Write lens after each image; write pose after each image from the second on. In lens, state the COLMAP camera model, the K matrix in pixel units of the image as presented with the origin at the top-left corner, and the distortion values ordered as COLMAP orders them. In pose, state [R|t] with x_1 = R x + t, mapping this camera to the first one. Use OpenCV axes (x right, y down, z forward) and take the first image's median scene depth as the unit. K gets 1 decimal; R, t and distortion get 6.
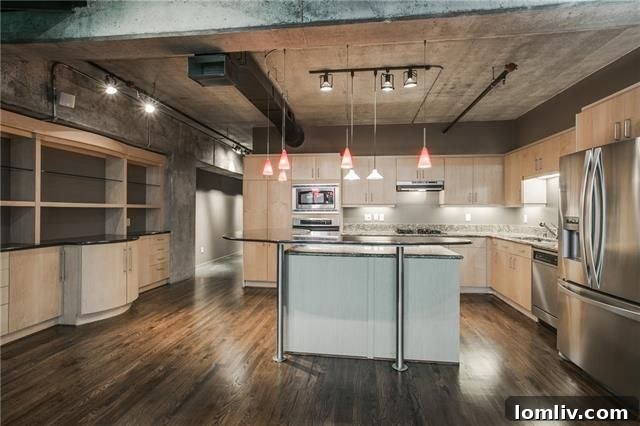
lens RADIAL K [[336.3, 0, 325.7], [0, 336.3, 209.6], [0, 0, 1]] dist [0.003523, 0.000760]
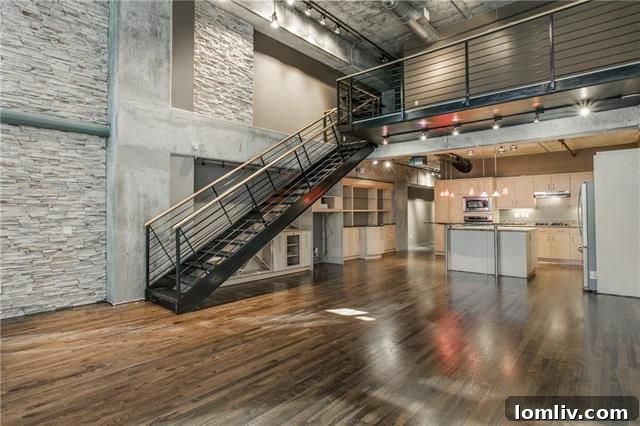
lens RADIAL K [[336.3, 0, 324.7], [0, 336.3, 208.2], [0, 0, 1]] dist [0.003523, 0.000760]
pose [[0.832424, -0.017851, -0.553852, 0.257844], [0.013391, 0.999837, -0.012100, -0.003536], [0.553978, 0.002656, 0.832527, -0.804687]]
